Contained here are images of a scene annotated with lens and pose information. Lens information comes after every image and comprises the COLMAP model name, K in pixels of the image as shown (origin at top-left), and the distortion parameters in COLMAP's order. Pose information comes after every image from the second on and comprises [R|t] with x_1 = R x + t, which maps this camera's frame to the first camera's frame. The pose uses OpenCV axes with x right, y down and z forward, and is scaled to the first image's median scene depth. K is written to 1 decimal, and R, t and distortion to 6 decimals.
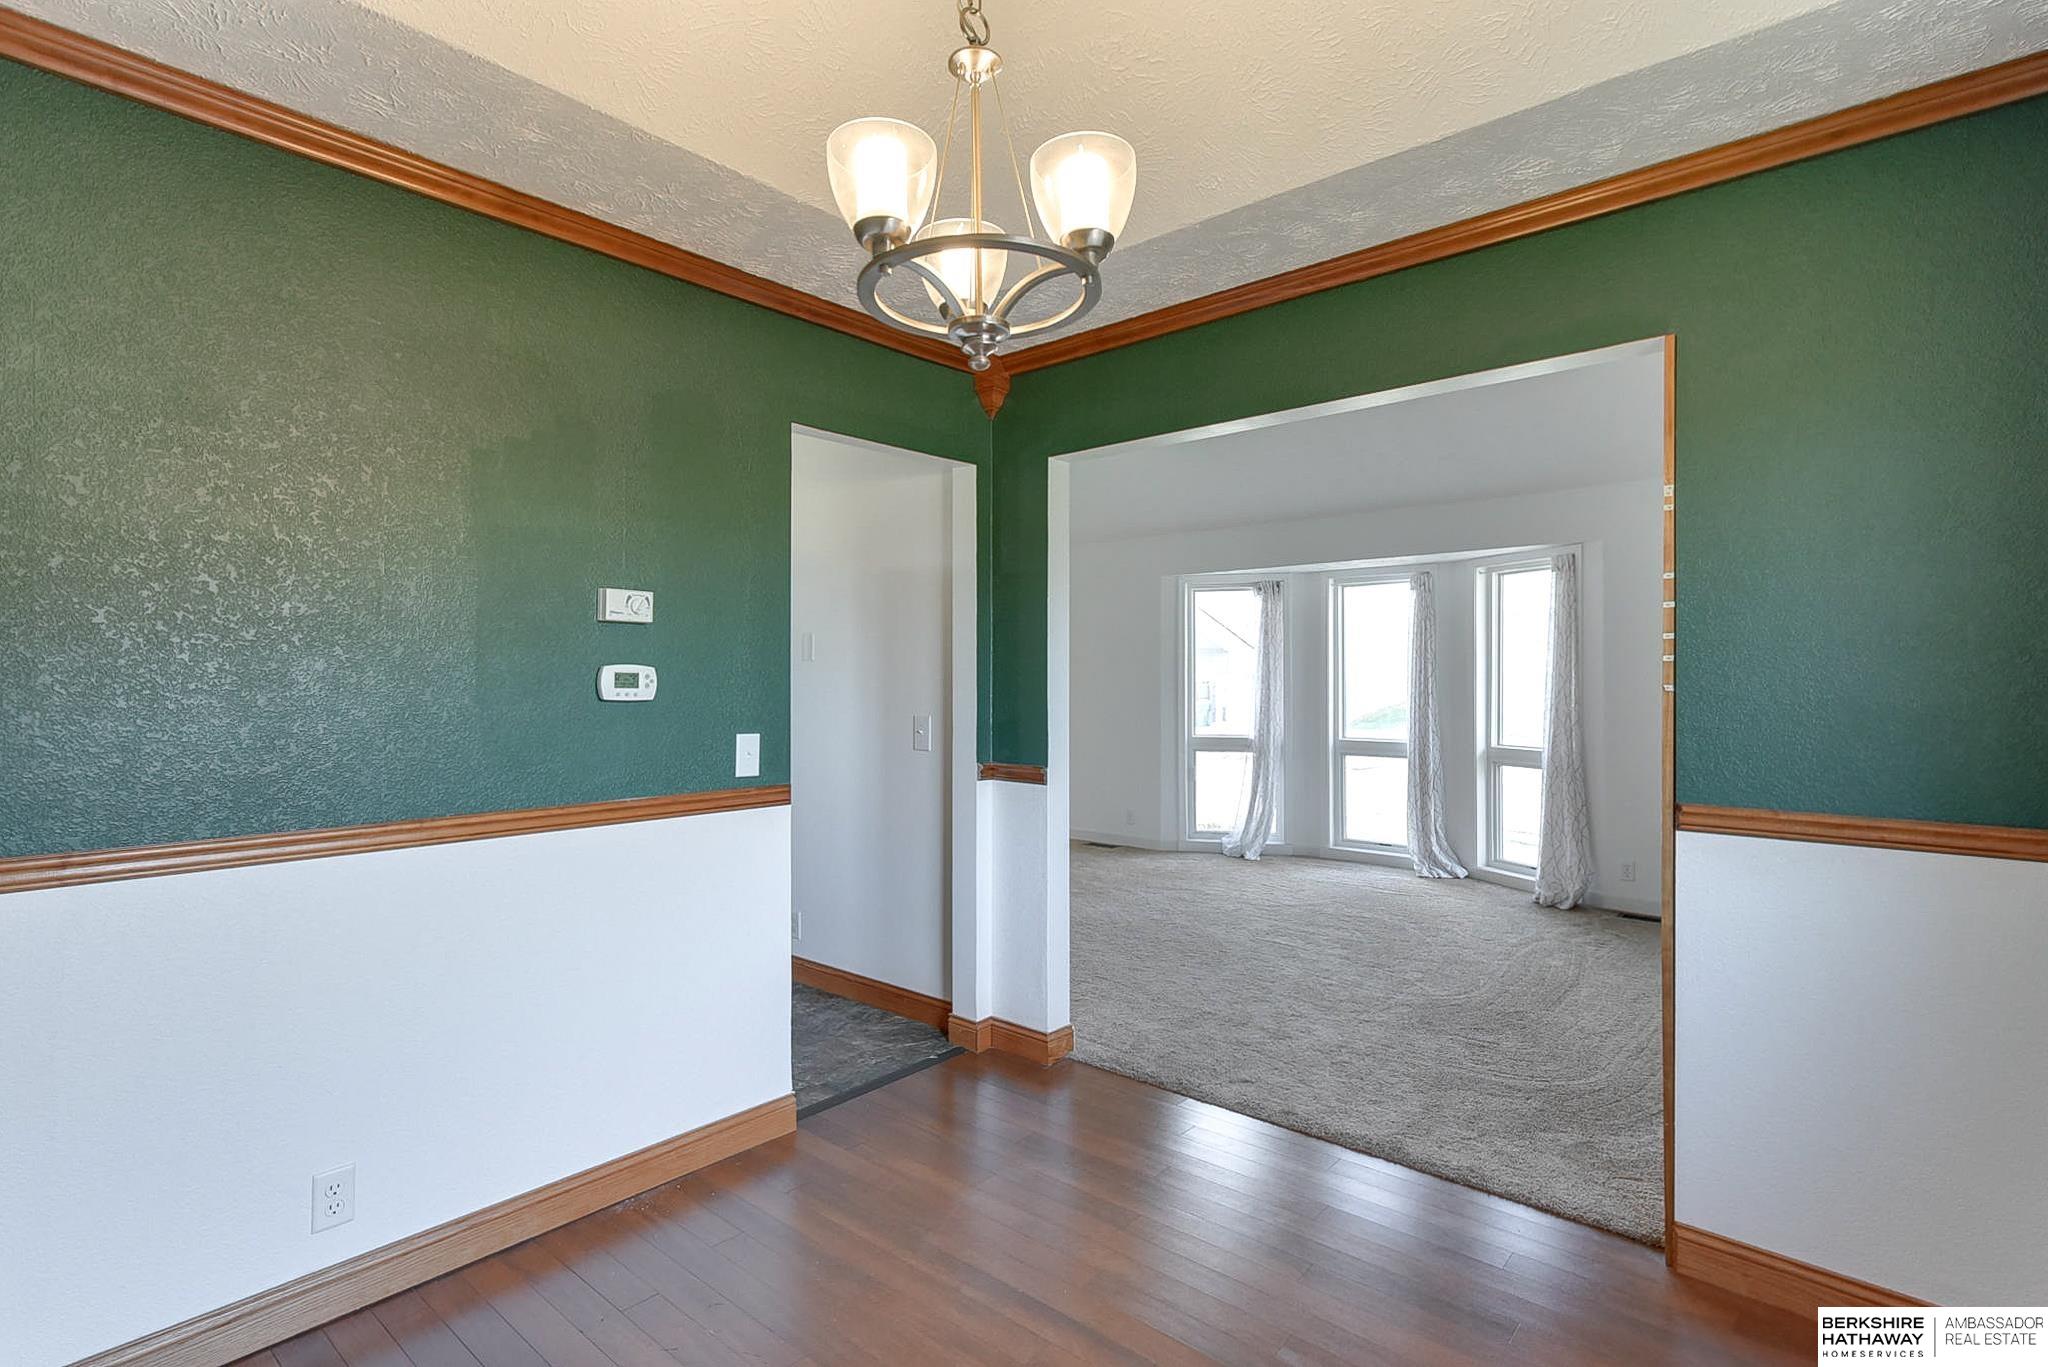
lens RADIAL K [[1019.1, 0, 1019.0], [0, 1019.1, 675.8], [0, 0, 1]] dist [-0.001367, -0.000413]
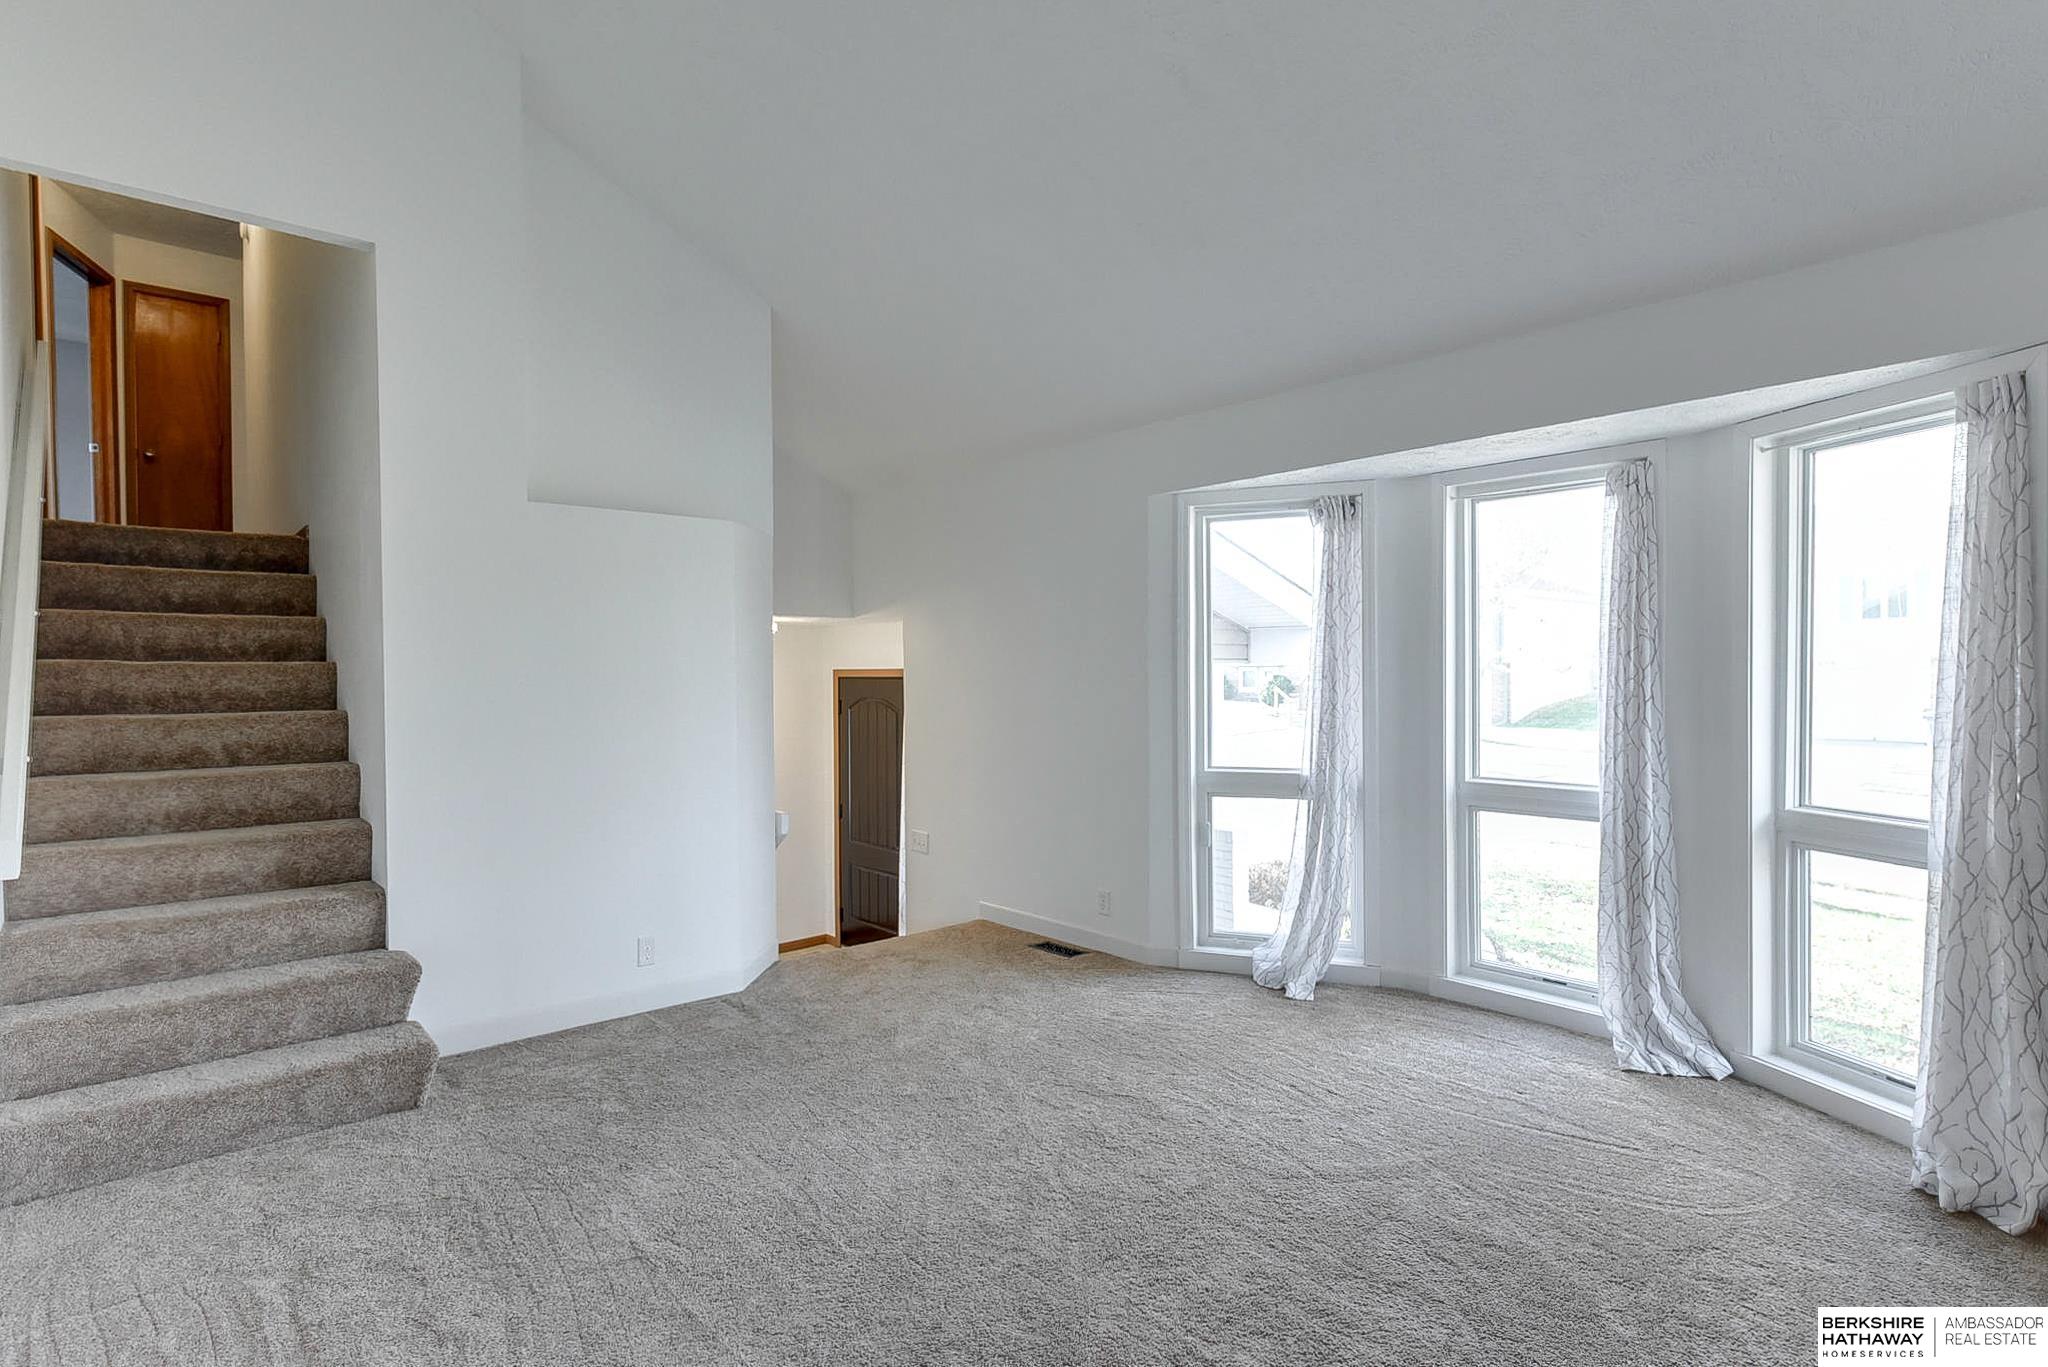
lens RADIAL K [[1019.1, 0, 1033.8], [0, 1019.1, 686.5], [0, 0, 1]] dist [-0.001367, -0.000413]
pose [[0.990841, -0.004219, -0.134966, 0.160078], [0.006969, 0.999777, 0.019911, -0.000750], [0.134852, -0.020669, 0.990650, 0.432348]]
